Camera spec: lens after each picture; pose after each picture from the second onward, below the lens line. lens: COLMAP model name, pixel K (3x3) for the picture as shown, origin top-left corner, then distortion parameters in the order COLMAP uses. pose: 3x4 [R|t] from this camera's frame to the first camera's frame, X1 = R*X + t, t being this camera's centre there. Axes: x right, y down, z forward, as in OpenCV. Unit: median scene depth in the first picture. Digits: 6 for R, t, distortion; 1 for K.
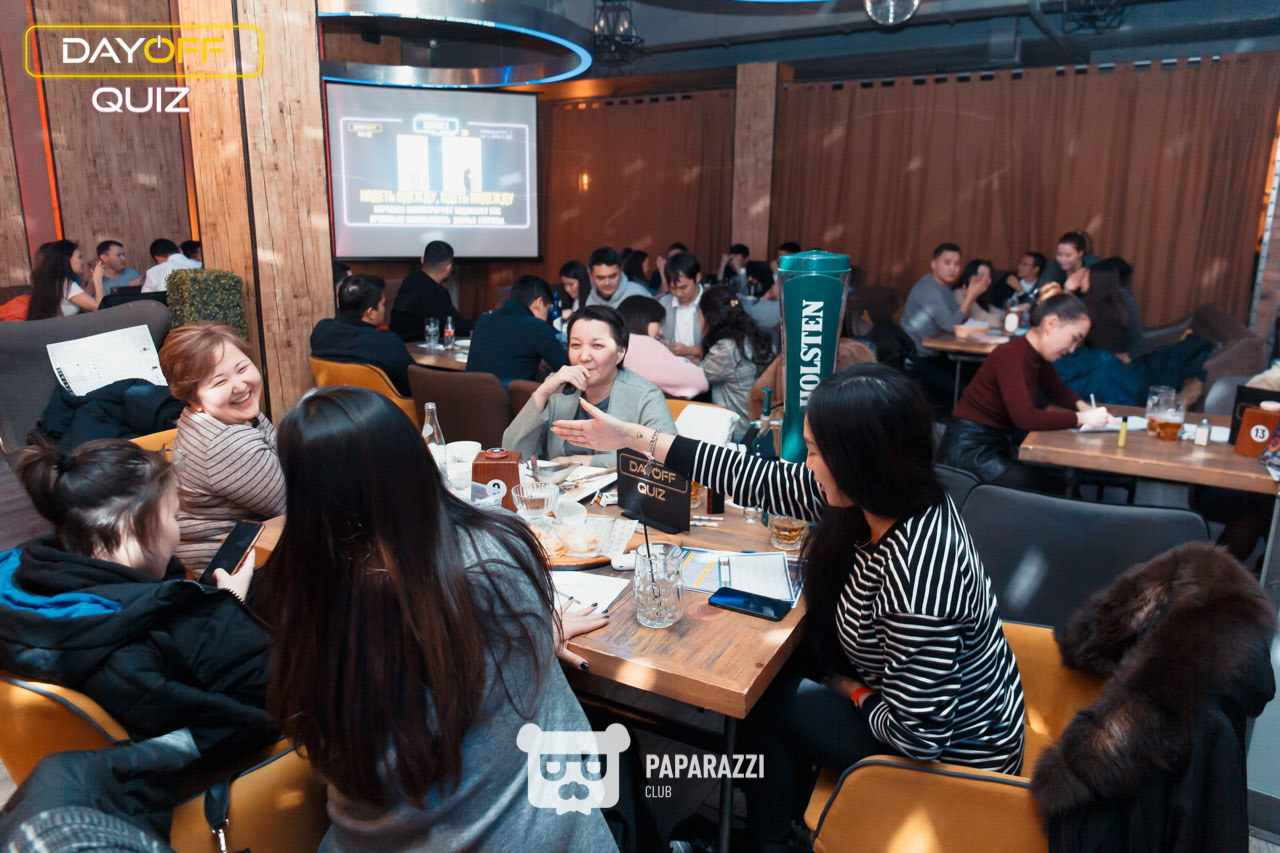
lens RADIAL K [[862.4, 0, 640.0], [0, 862.4, 426.5], [0, 0, 1]] dist [-0.001109, -0.035674]
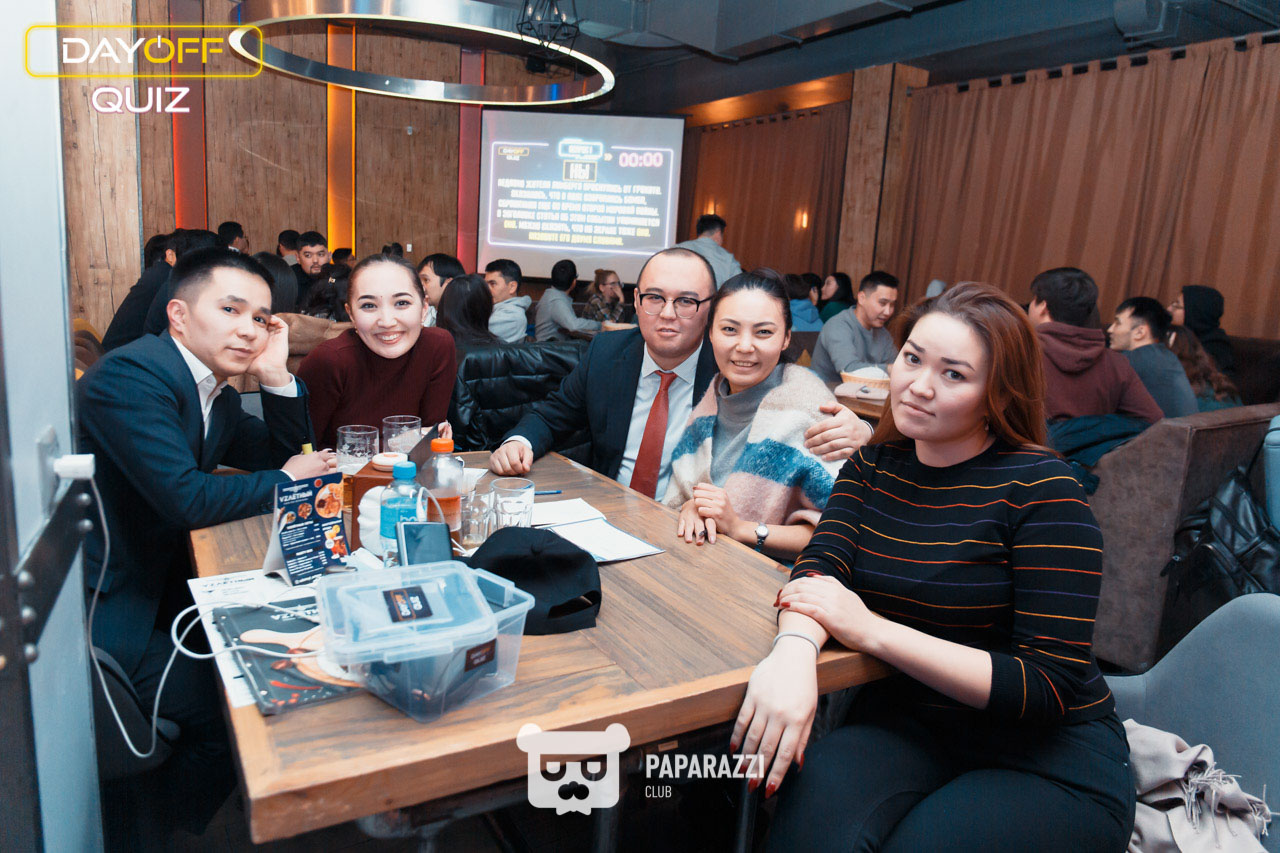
lens RADIAL K [[862.4, 0, 640.0], [0, 862.4, 426.5], [0, 0, 1]] dist [-0.001109, -0.035674]
pose [[0.884018, 0.129357, -0.449199, 0.350765], [-0.158351, 0.987003, -0.027402, -0.016605], [0.439815, 0.095355, 0.893012, 0.183789]]
